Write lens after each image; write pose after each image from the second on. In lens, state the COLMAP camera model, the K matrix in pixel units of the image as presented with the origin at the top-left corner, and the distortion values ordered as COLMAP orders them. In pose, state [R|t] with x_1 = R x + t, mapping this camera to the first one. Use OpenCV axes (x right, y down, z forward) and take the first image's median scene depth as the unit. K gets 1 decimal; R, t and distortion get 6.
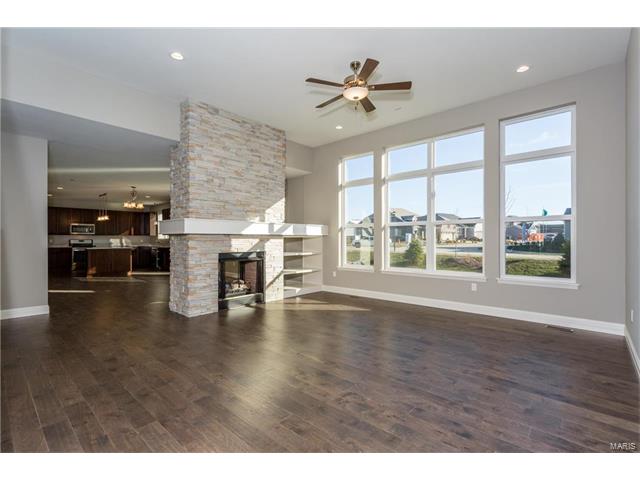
lens RADIAL K [[305.8, 0, 318.0], [0, 305.8, 238.7], [0, 0, 1]] dist [-0.000496, 0.002219]
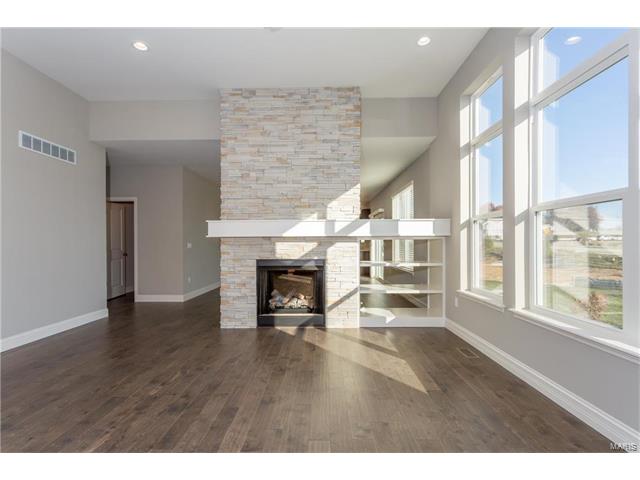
lens RADIAL K [[305.8, 0, 320.7], [0, 305.8, 243.4], [0, 0, 1]] dist [-0.000496, 0.002219]
pose [[0.653600, -0.001984, -0.756838, 0.414341], [0.006889, 0.999971, 0.003328, 0.001153], [0.756809, -0.007389, 0.653594, 0.554763]]
